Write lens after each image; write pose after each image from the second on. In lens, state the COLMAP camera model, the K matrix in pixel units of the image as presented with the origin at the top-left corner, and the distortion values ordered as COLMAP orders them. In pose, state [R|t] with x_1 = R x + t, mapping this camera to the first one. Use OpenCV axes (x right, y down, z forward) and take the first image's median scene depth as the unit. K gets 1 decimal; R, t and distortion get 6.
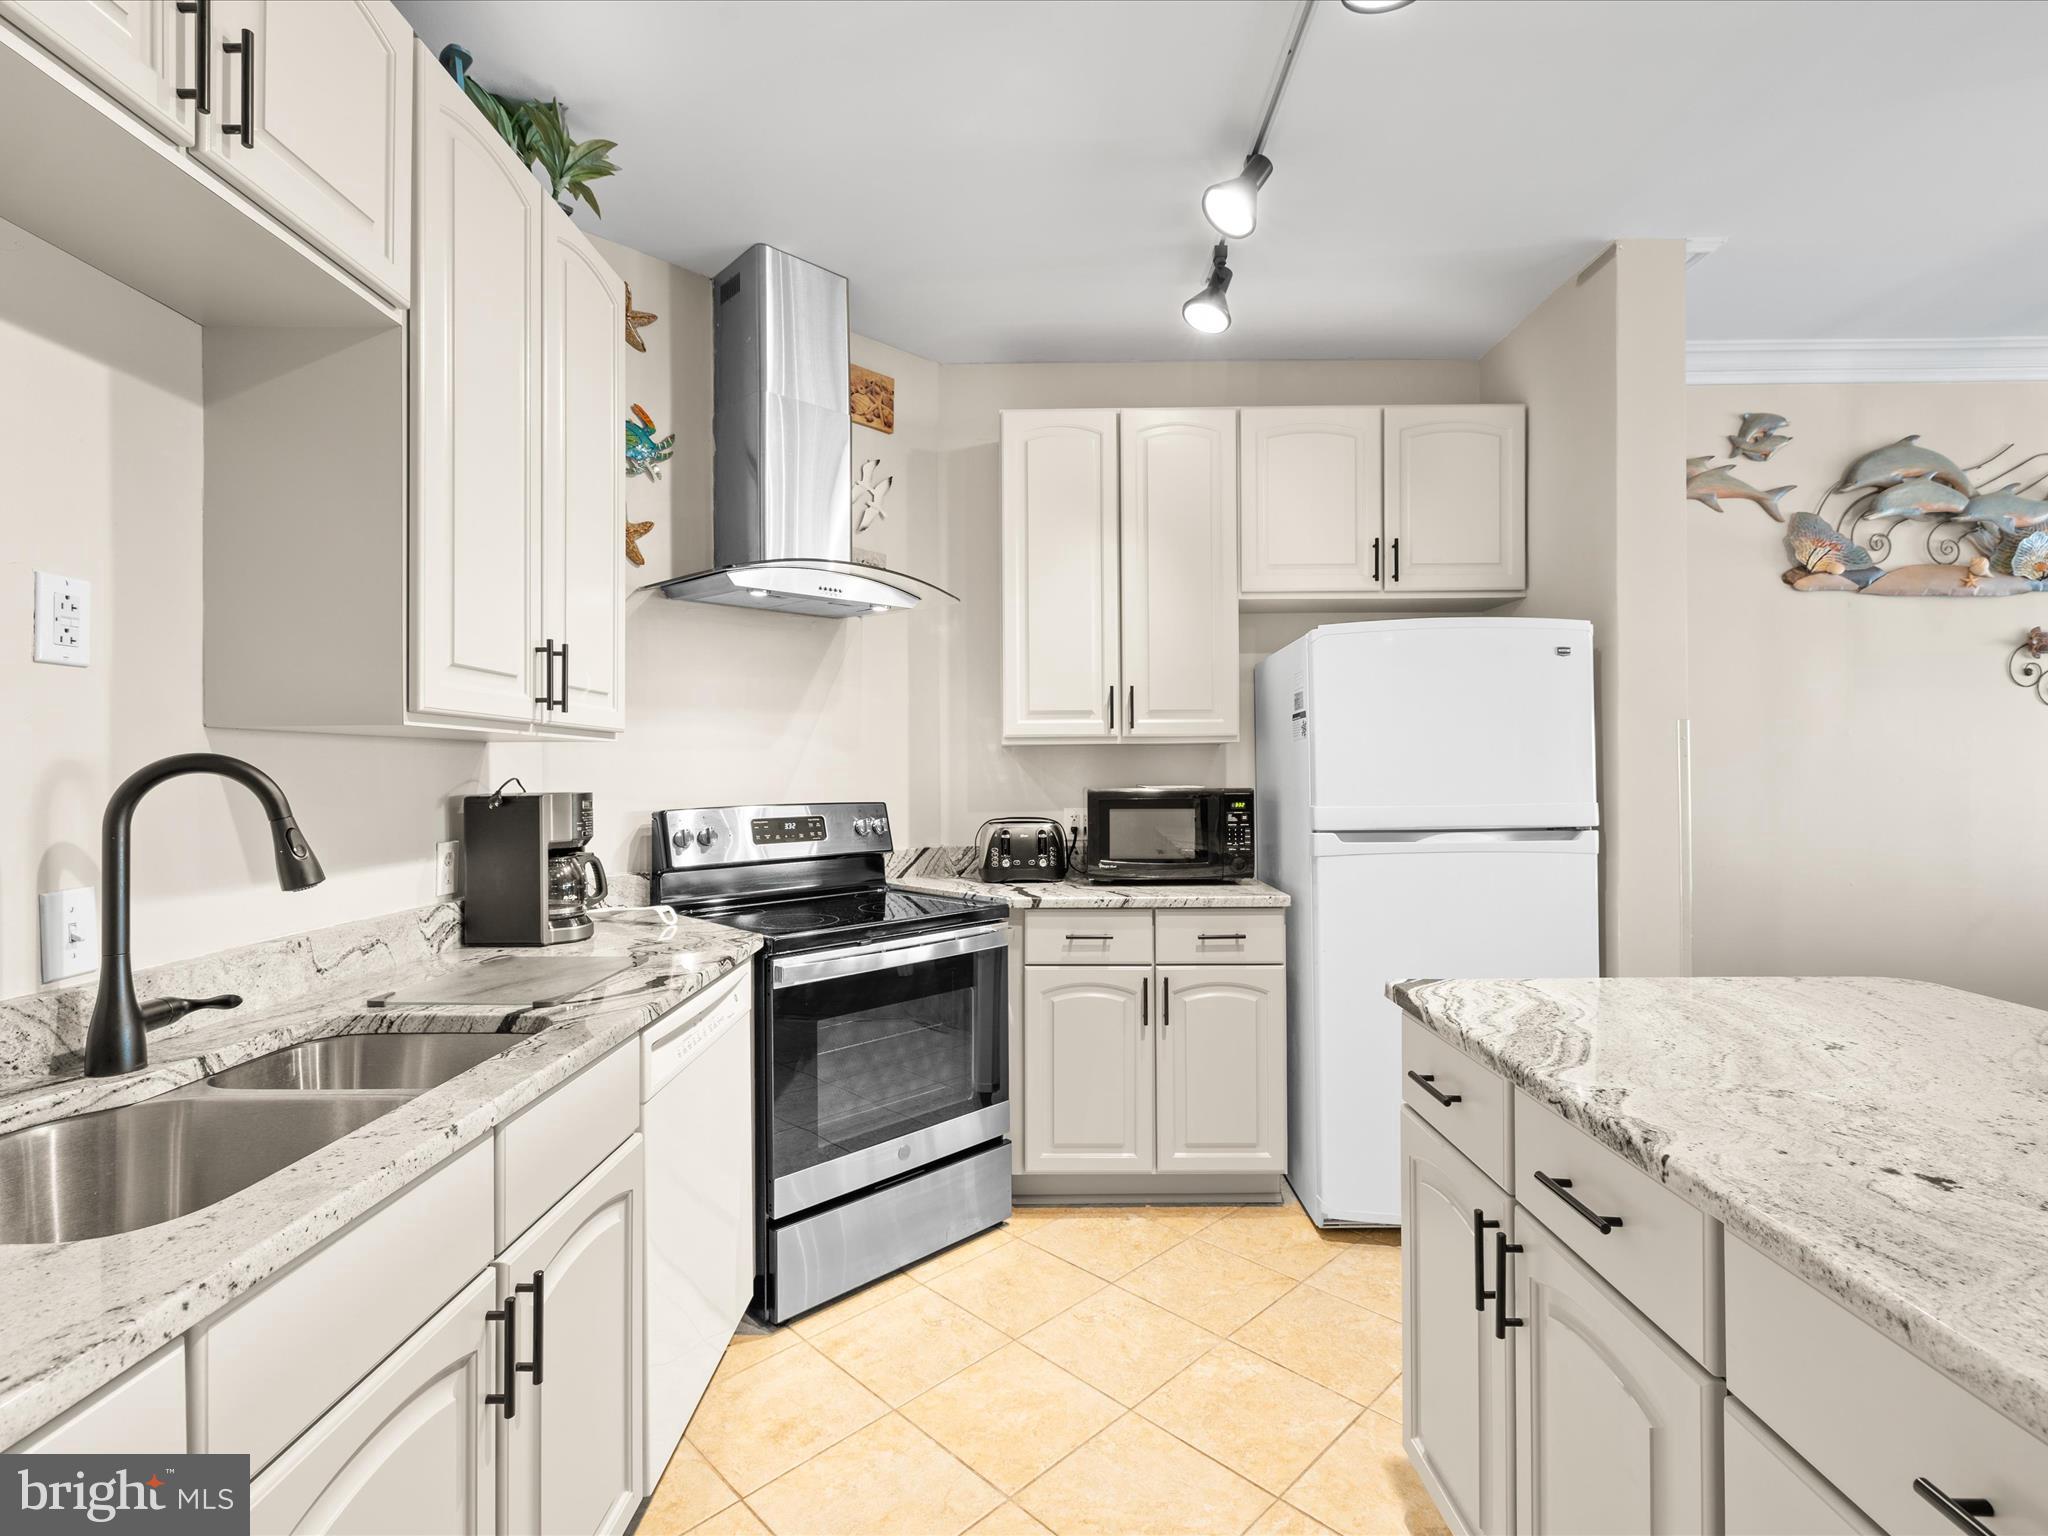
lens RADIAL K [[961.4, 0, 1033.1], [0, 961.4, 767.3], [0, 0, 1]] dist [0.001068, 0.001213]
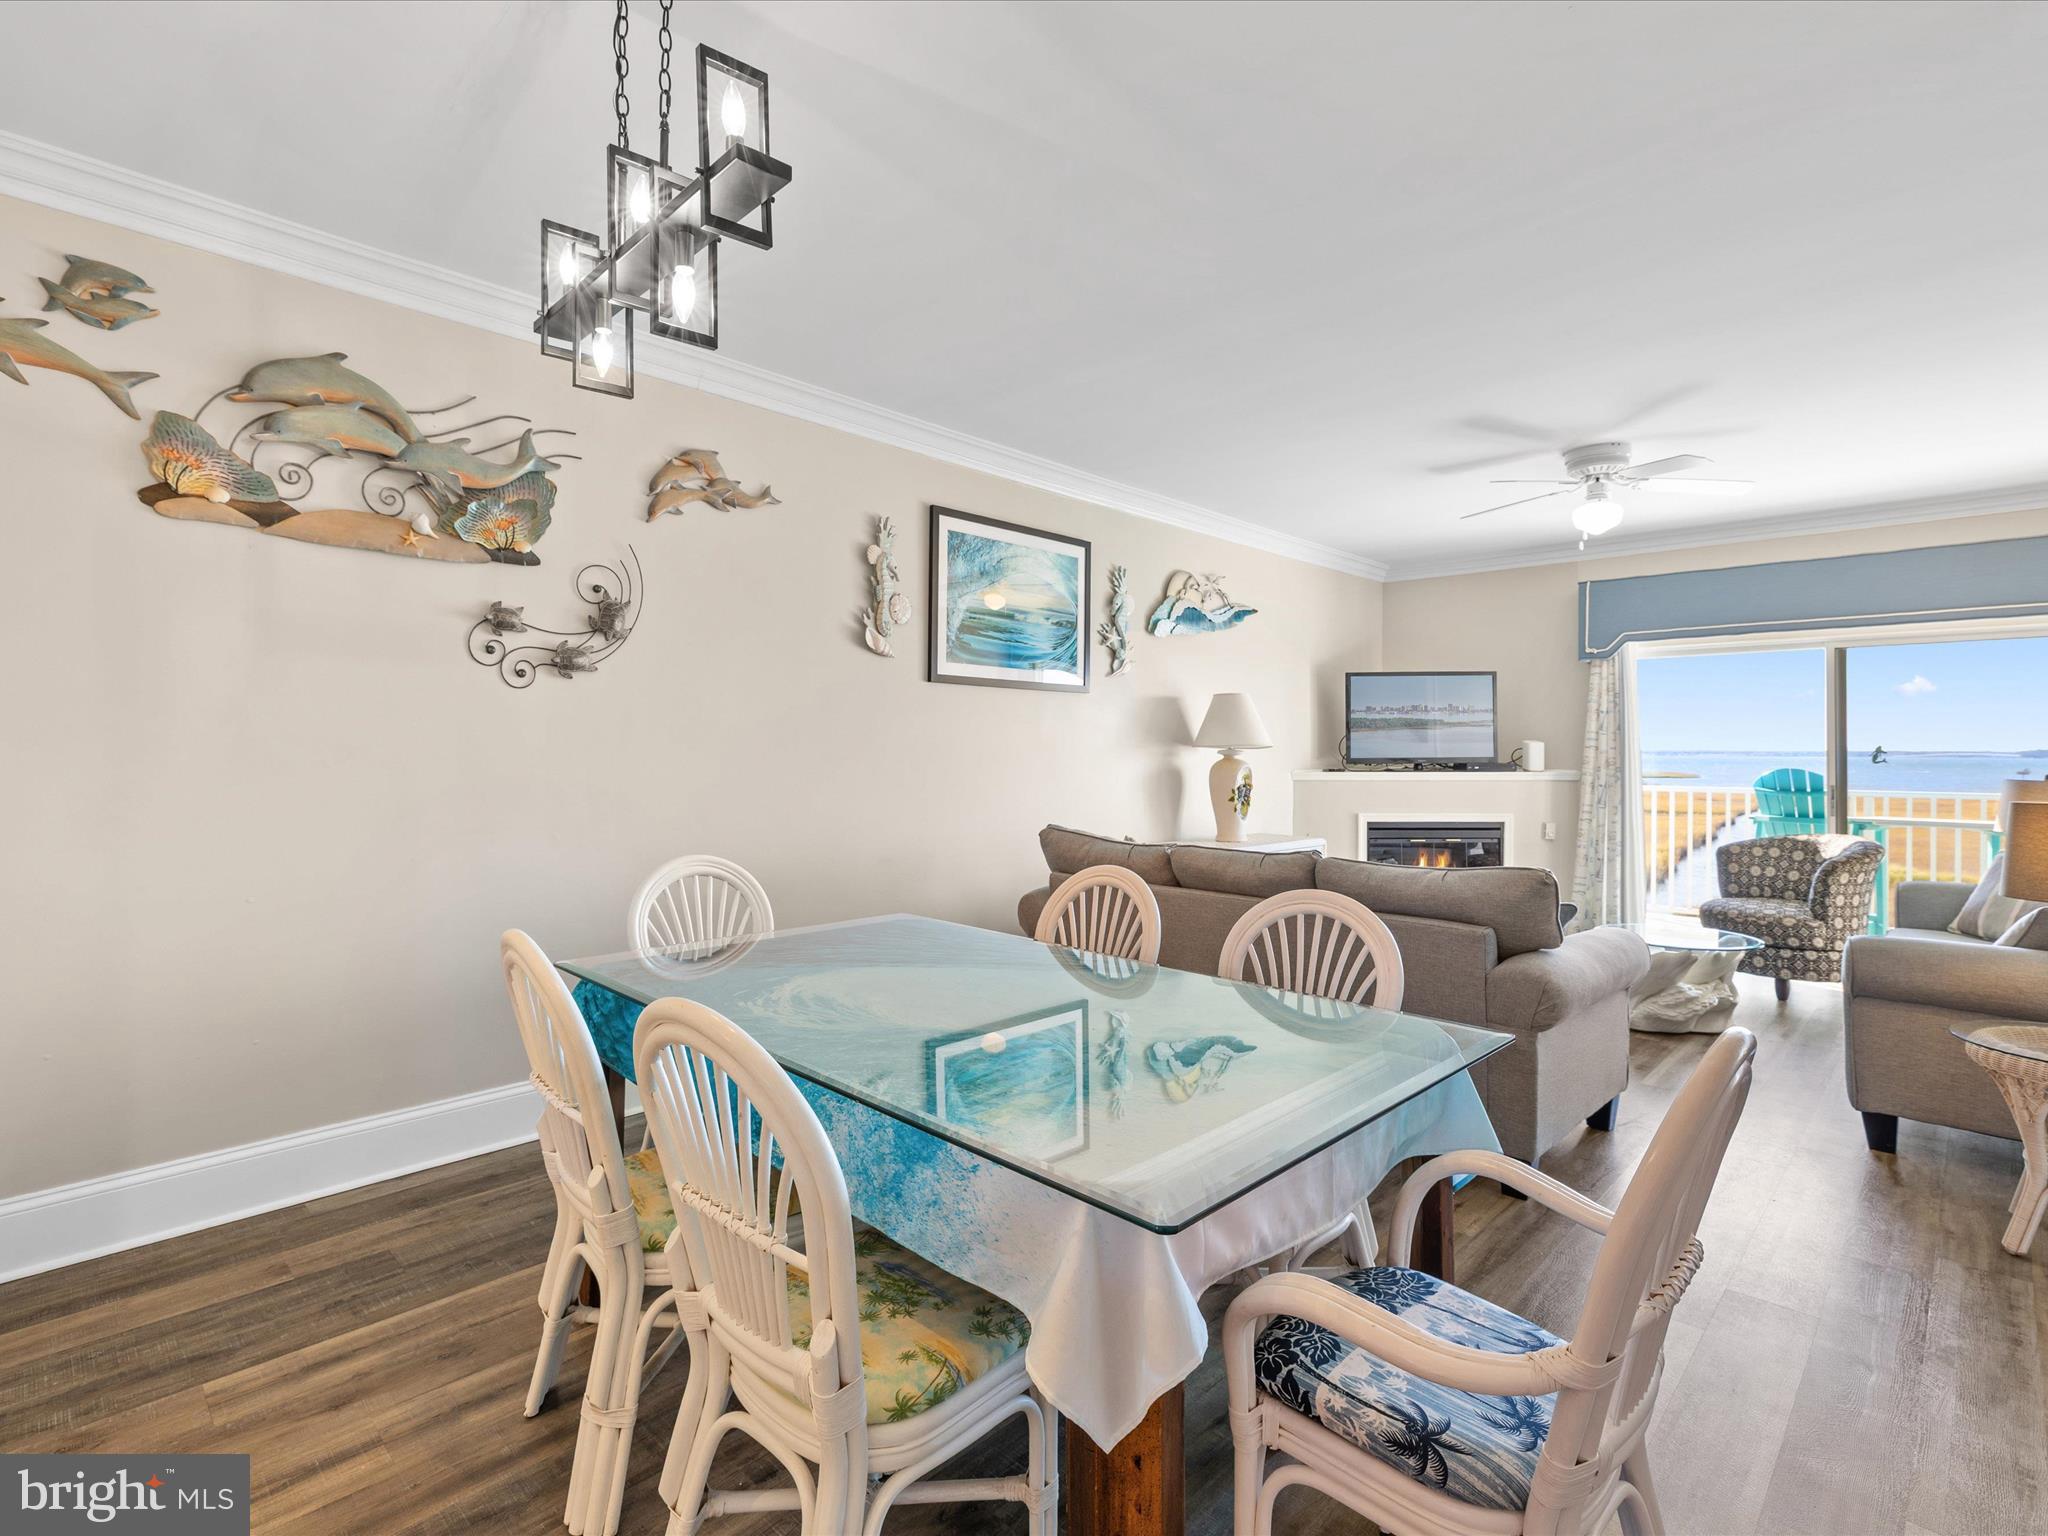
lens RADIAL K [[961.4, 0, 1020.0], [0, 961.4, 751.7], [0, 0, 1]] dist [0.001068, 0.001213]
pose [[0.706228, 0.009754, 0.707918, 0.877851], [-0.011068, 0.999935, -0.002737, -0.003565], [-0.707898, -0.005903, 0.706290, -0.012774]]
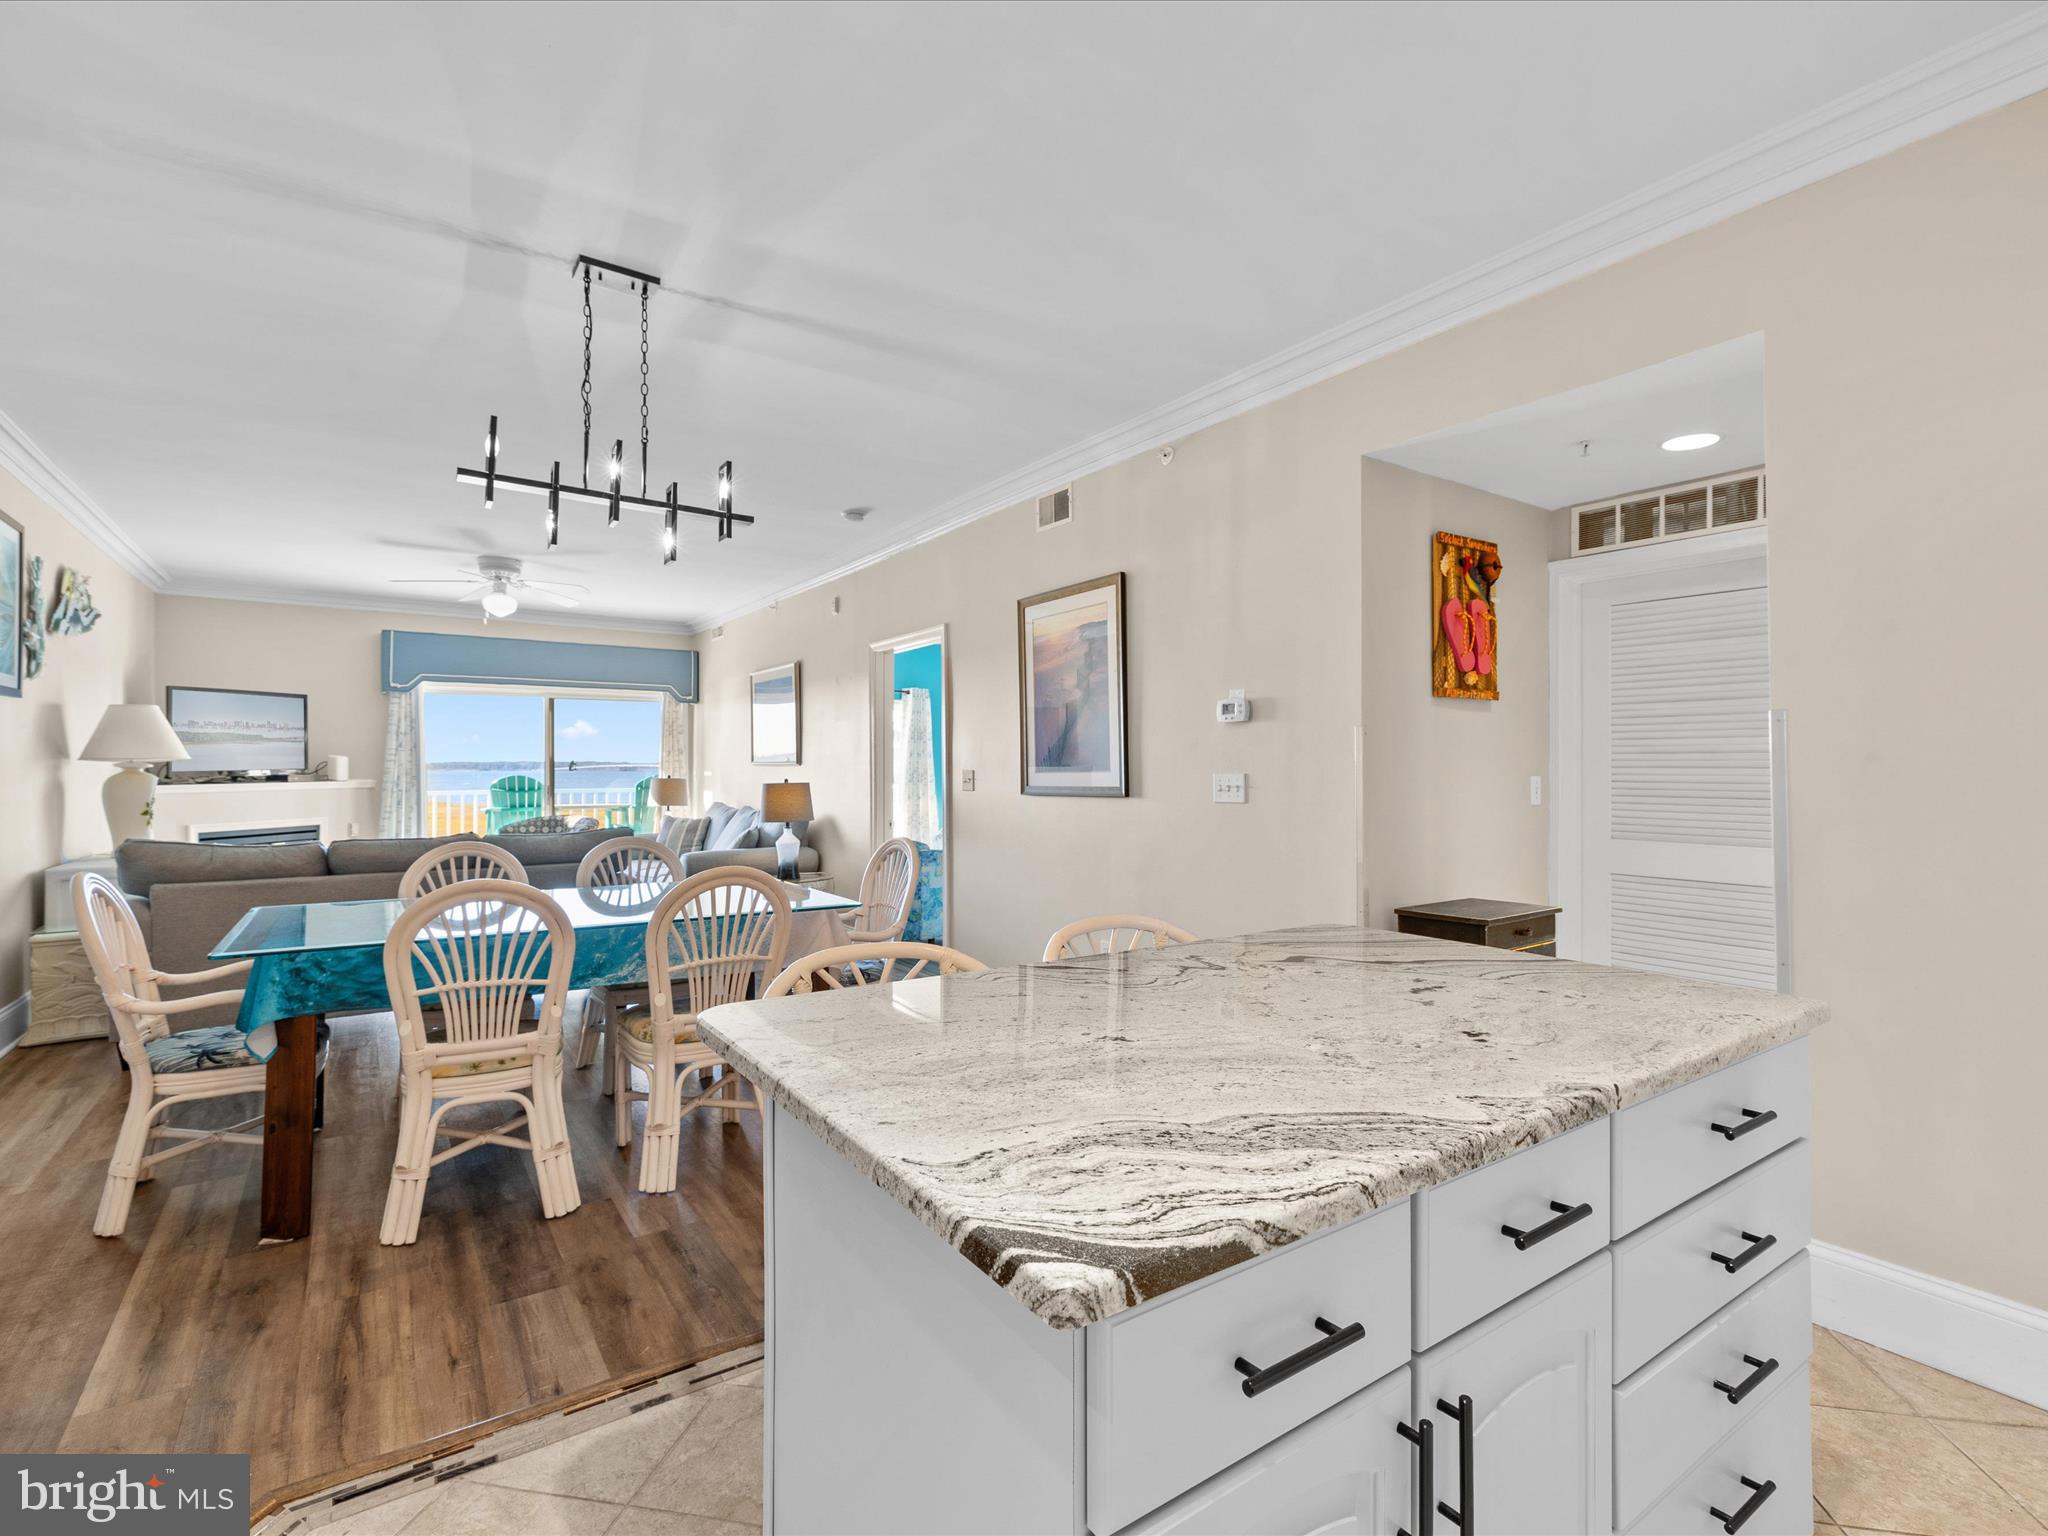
lens RADIAL K [[961.4, 0, 1018.9], [0, 961.4, 772.1], [0, 0, 1]] dist [0.001068, 0.001213]
pose [[-0.571813, 0.003214, 0.820377, 0.039586], [0.005216, 0.999986, -0.000283, 0.008934], [-0.820367, 0.004117, -0.571822, 0.723233]]
